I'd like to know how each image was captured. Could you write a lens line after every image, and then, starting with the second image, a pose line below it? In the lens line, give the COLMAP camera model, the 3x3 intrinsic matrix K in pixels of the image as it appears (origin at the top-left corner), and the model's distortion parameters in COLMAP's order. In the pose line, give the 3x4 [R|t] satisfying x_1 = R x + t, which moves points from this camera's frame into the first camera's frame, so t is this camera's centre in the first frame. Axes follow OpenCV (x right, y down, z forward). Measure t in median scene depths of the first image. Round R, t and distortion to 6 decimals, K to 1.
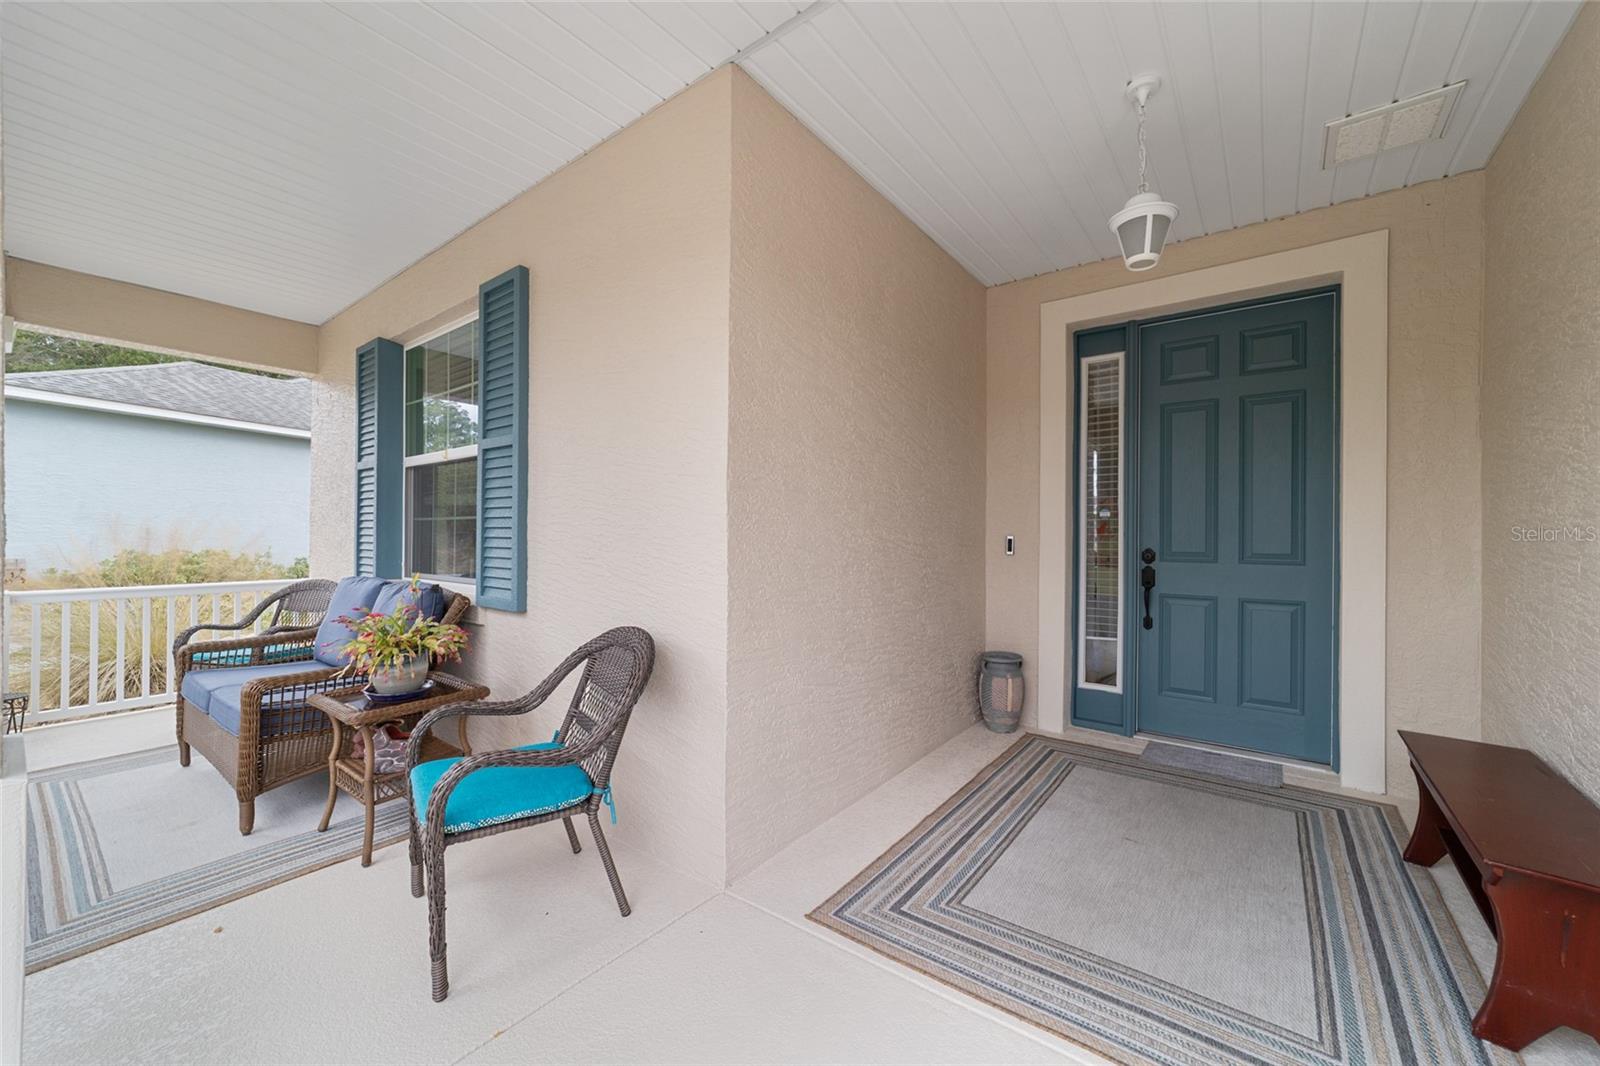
lens RADIAL K [[614.5, 0, 798.7], [0, 614.5, 537.9], [0, 0, 1]] dist [-0.017806, 0.008535]
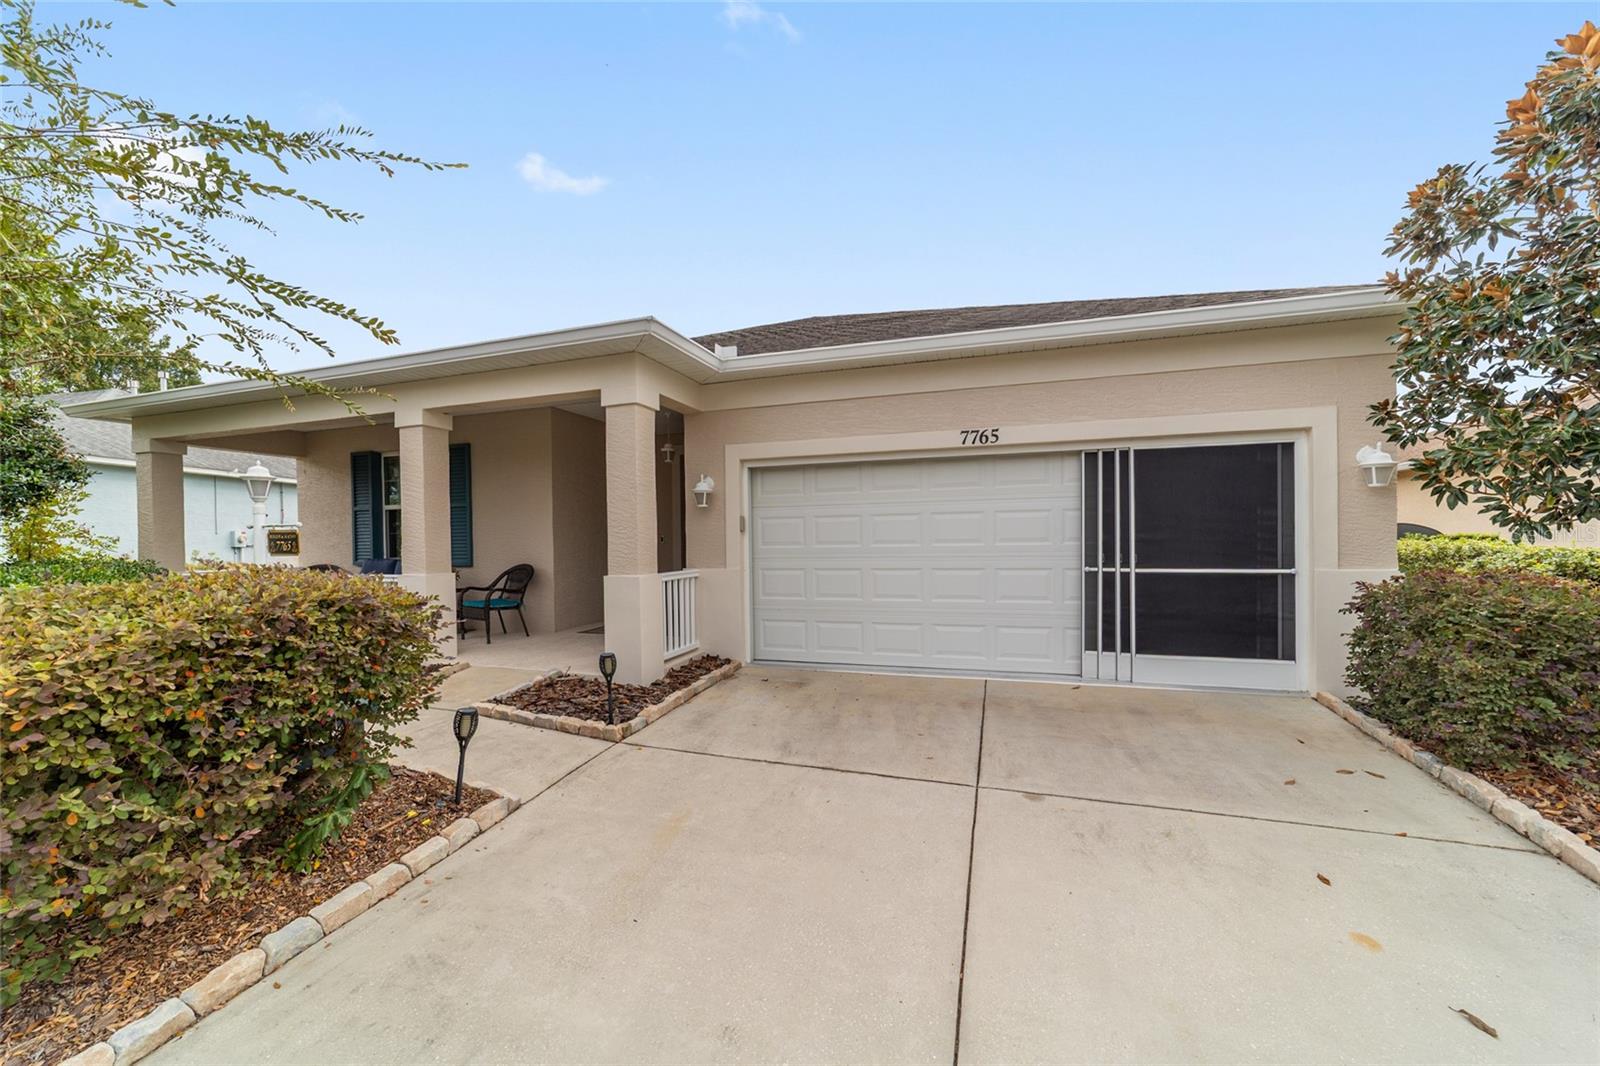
lens RADIAL K [[614.5, 0, 787.2], [0, 614.5, 547.9], [0, 0, 1]] dist [-0.017806, 0.008535]
pose [[0.950426, -0.006217, 0.310890, 0.051521], [0.000335, 0.999820, 0.018970, -0.012013], [-0.310952, -0.017925, 0.950257, -2.091351]]
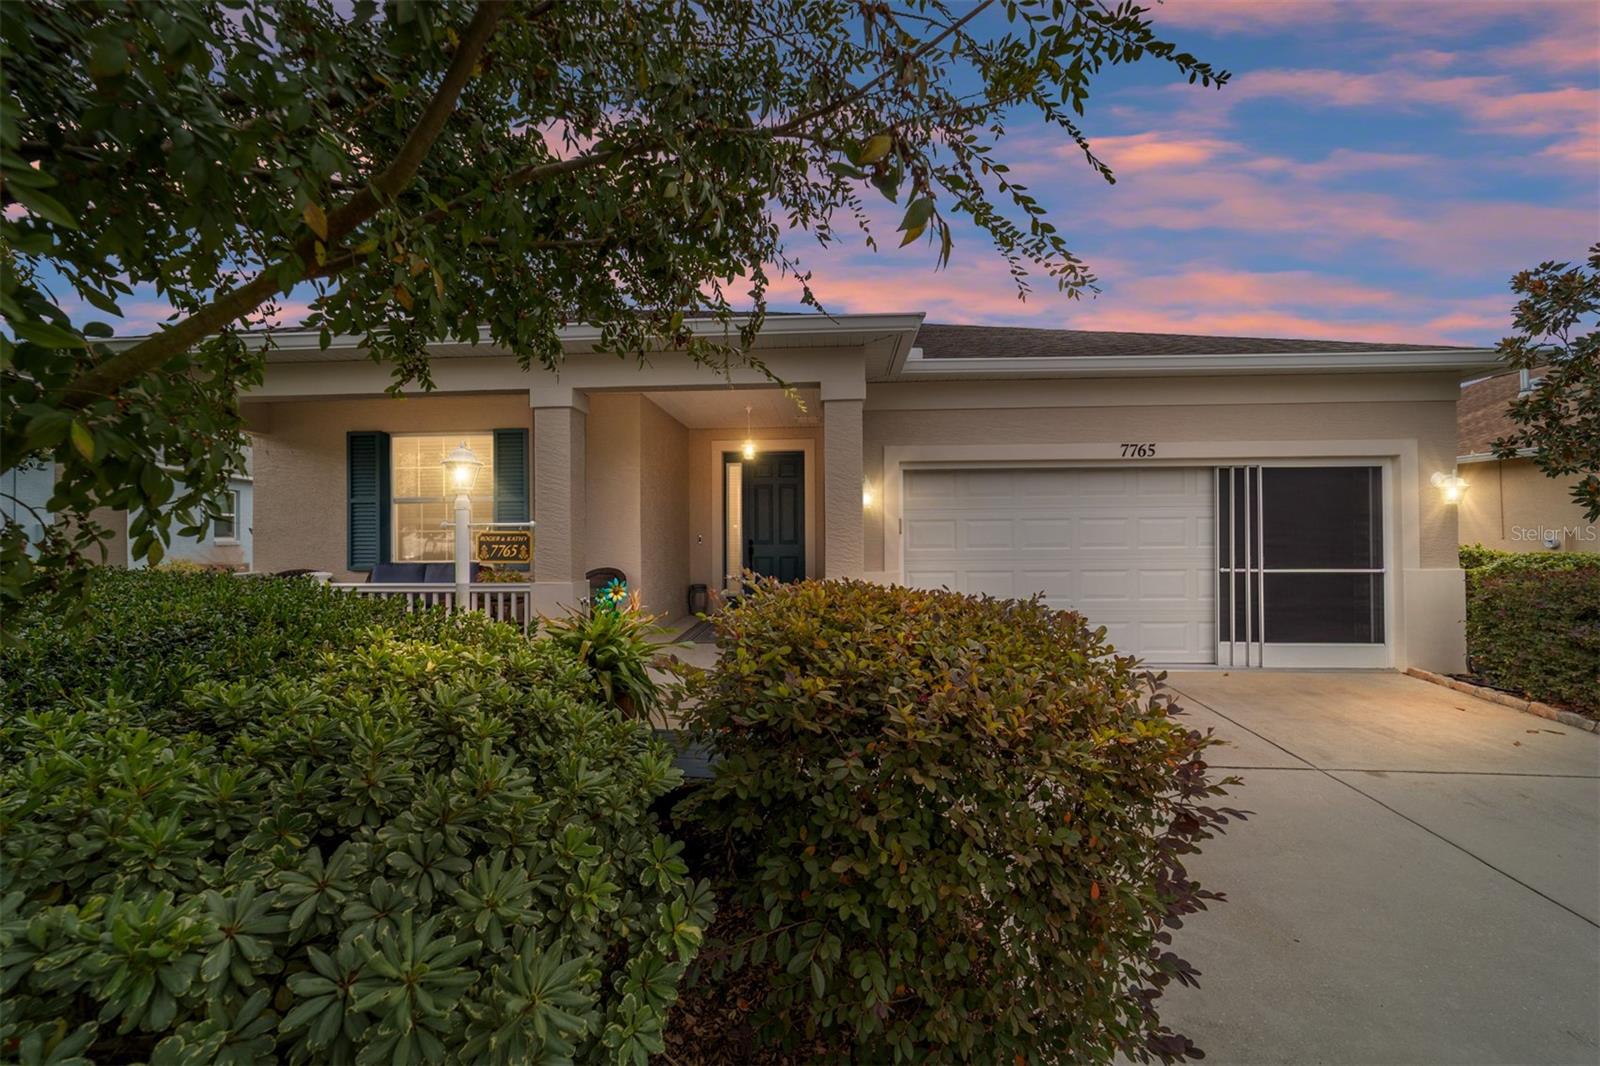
lens RADIAL K [[614.5, 0, 785.7], [0, 614.5, 527.8], [0, 0, 1]] dist [-0.017806, 0.008535]
pose [[0.836195, 0.011074, 0.548320, -0.900361], [-0.006379, 0.999925, -0.010467, -0.025977], [-0.548395, 0.005255, 0.836203, -1.565504]]
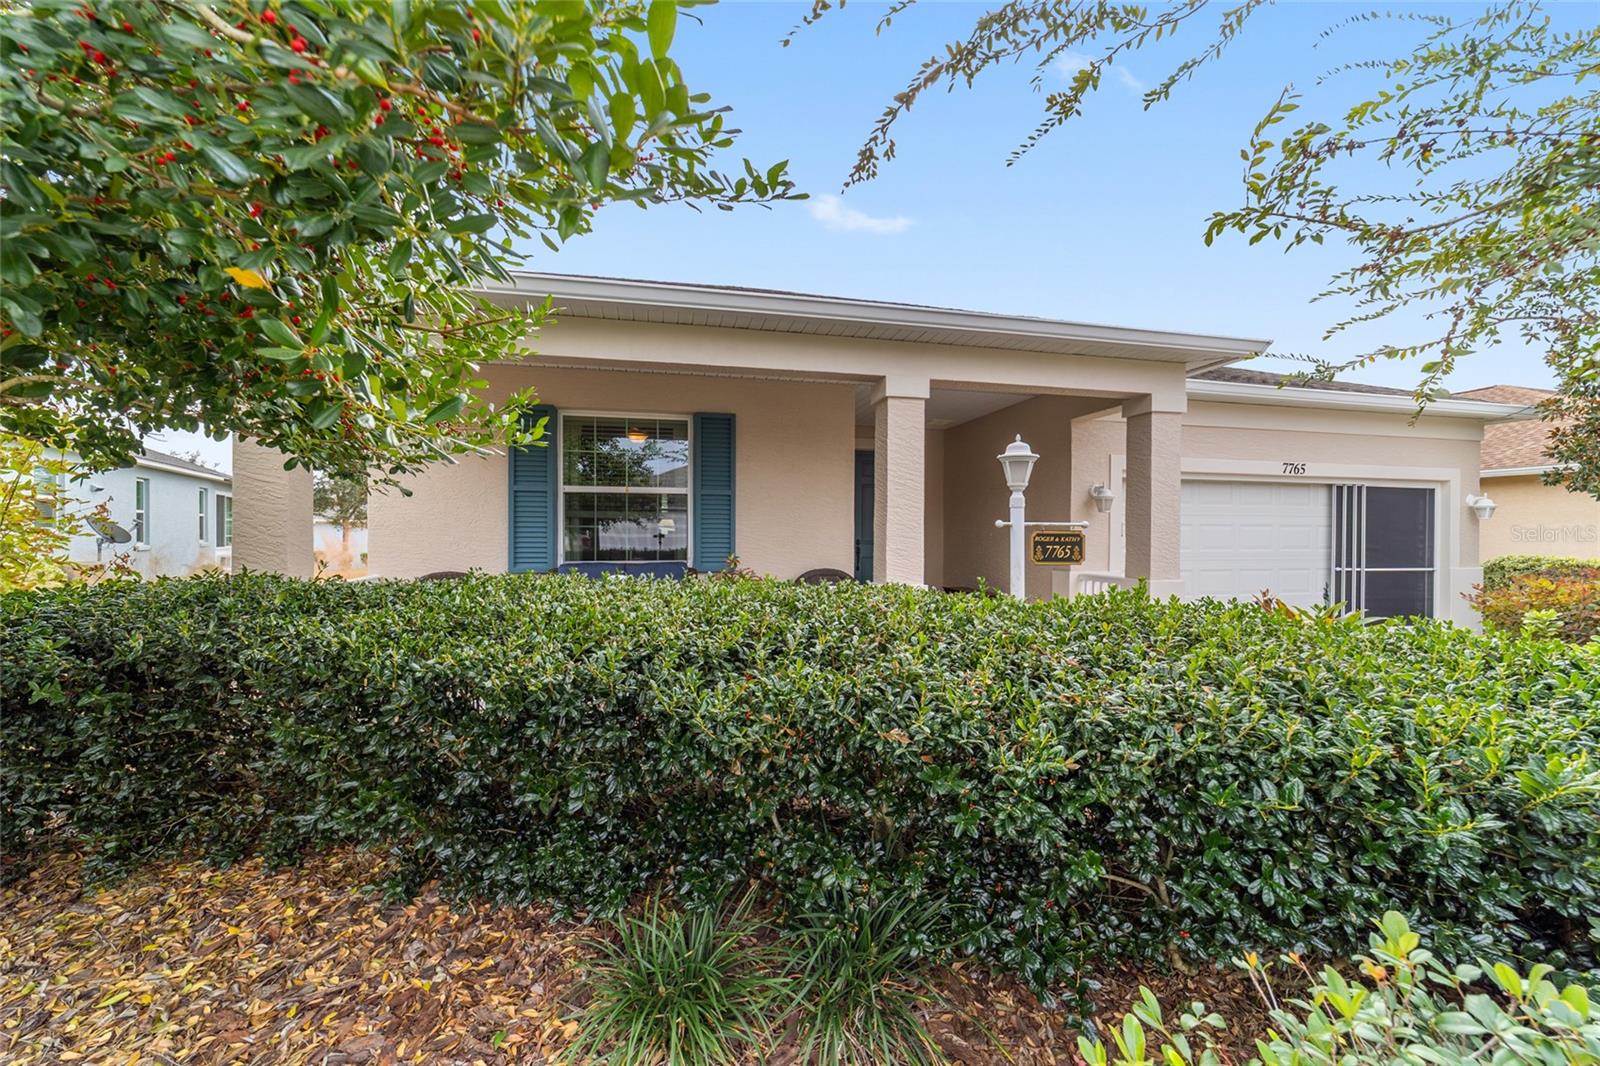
lens RADIAL K [[614.5, 0, 792.9], [0, 614.5, 537.5], [0, 0, 1]] dist [-0.017806, 0.008535]
pose [[0.656833, 0.011689, 0.753945, -1.916364], [-0.014432, 0.999892, -0.002929, -0.005120], [-0.753898, -0.008957, 0.656931, -0.611369]]
